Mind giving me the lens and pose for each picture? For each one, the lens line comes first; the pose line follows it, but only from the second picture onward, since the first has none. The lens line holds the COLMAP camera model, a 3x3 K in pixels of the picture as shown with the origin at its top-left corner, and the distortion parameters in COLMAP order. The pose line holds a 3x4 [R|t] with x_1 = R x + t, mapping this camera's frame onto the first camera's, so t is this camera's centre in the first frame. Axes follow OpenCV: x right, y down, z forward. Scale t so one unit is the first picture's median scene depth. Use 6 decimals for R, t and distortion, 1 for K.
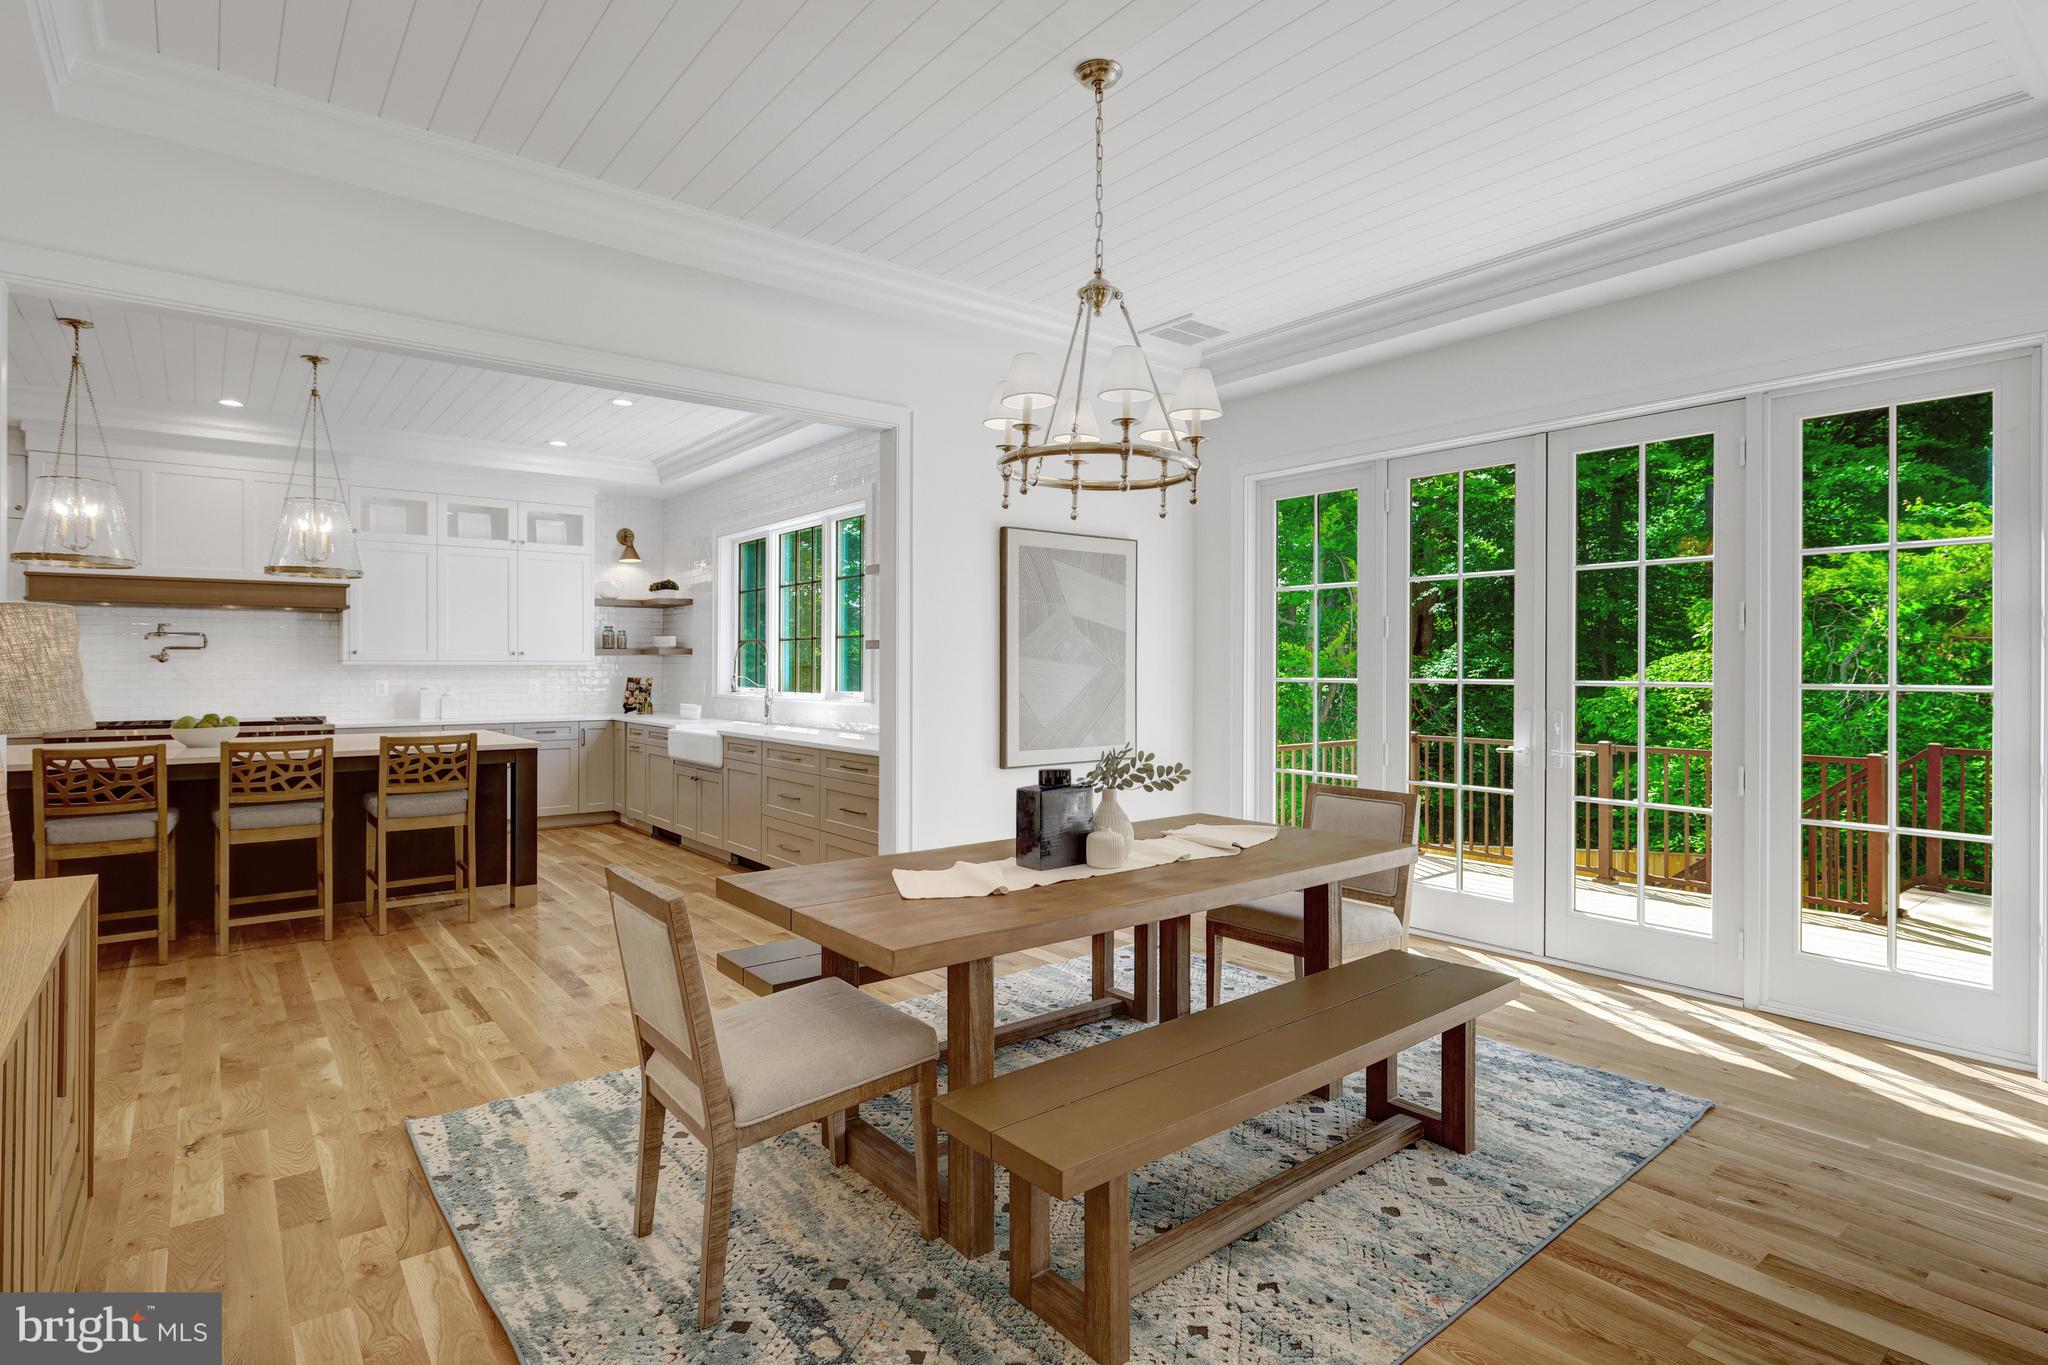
lens RADIAL K [[1008.5, 0, 1026.0], [0, 1008.5, 671.3], [0, 0, 1]] dist [-0.002393, 0.000598]
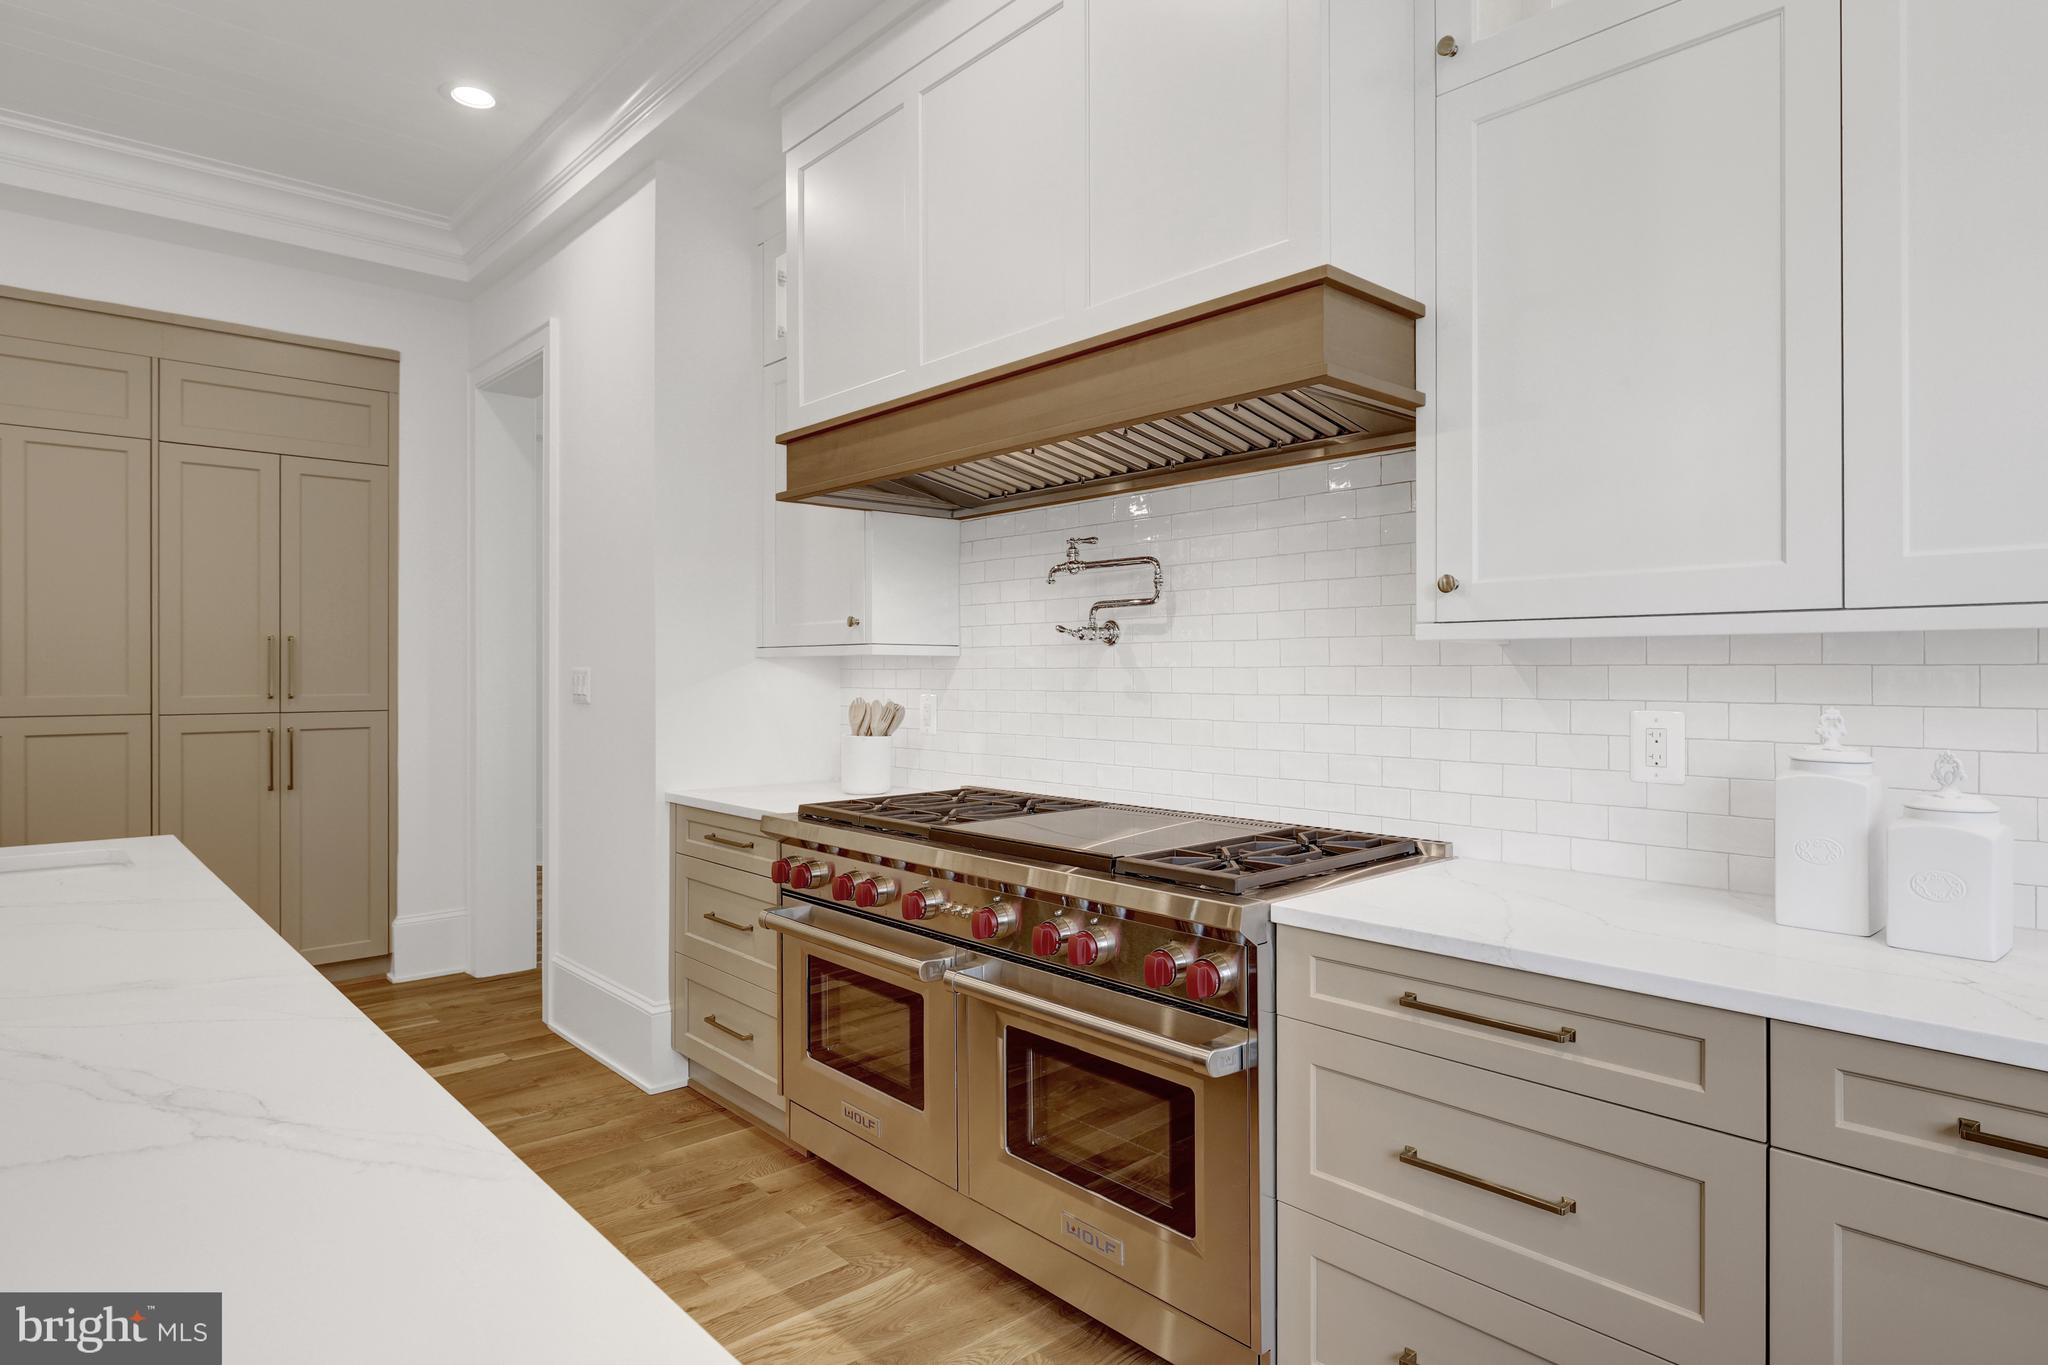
lens RADIAL K [[1146.2, 0, 1024.0], [0, 1146.2, 682.5], [0, 0, 1]] dist [-0.003768, -0.000420]
pose [[0.050101, 0.010145, -0.998693, -0.621669], [-0.000827, 0.999948, 0.010117, 0.000814], [0.998744, 0.000319, 0.050107, 1.329791]]
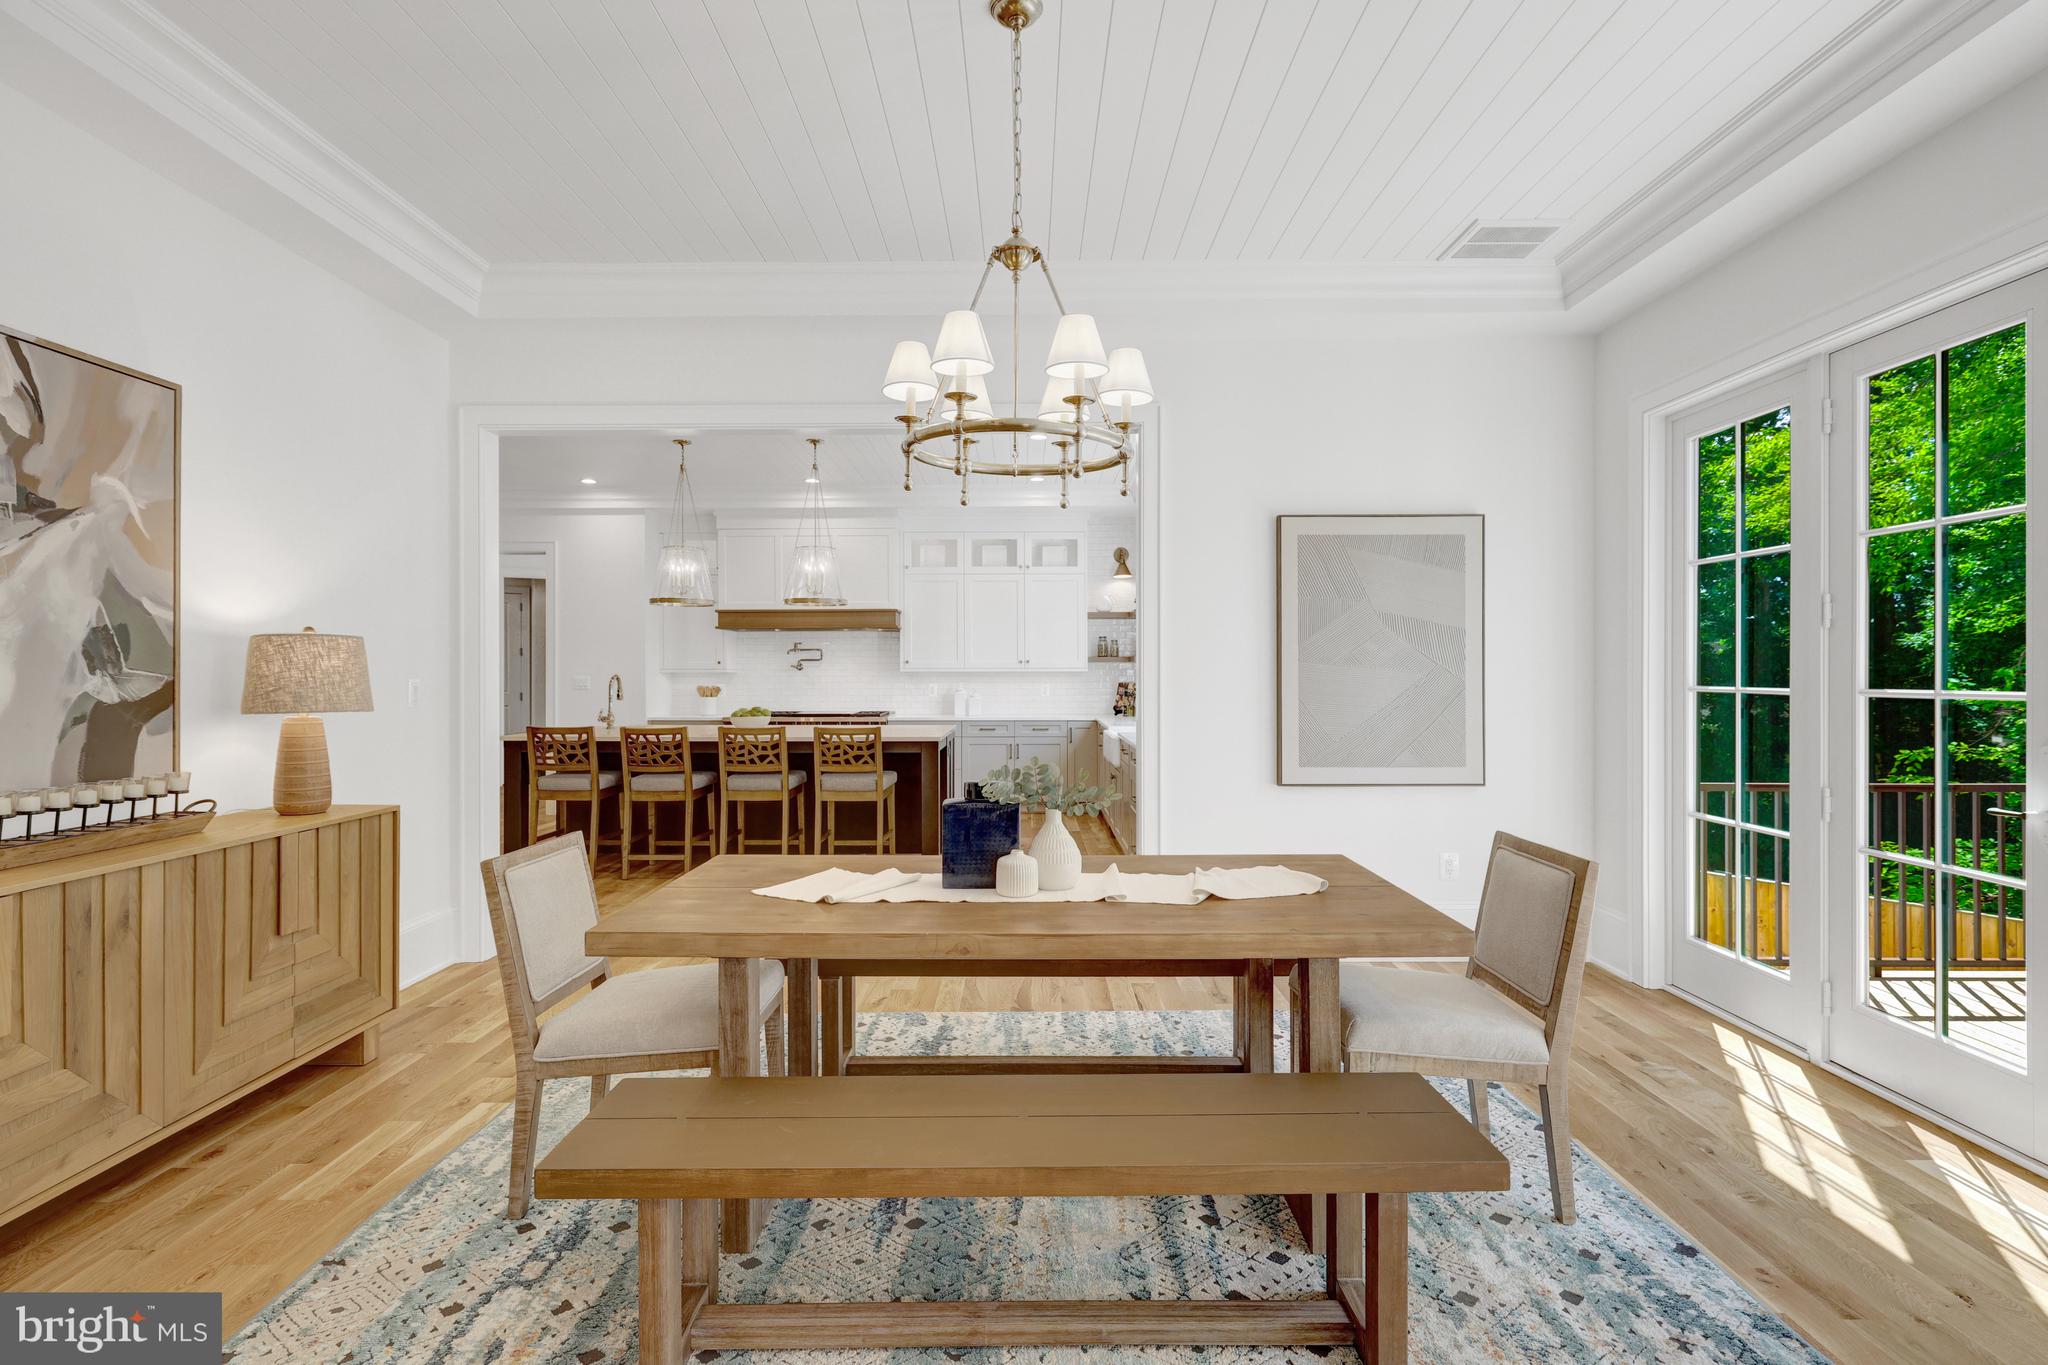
lens RADIAL K [[975.7, 0, 1024.0], [0, 975.7, 682.5], [0, 0, 1]] dist [-0.000346, 0.001079]
pose [[0.783837, 0.004575, -0.620950, 0.332077], [-0.001533, 0.999984, 0.005432, 0.000369], [0.620965, -0.003306, 0.783832, 0.174414]]
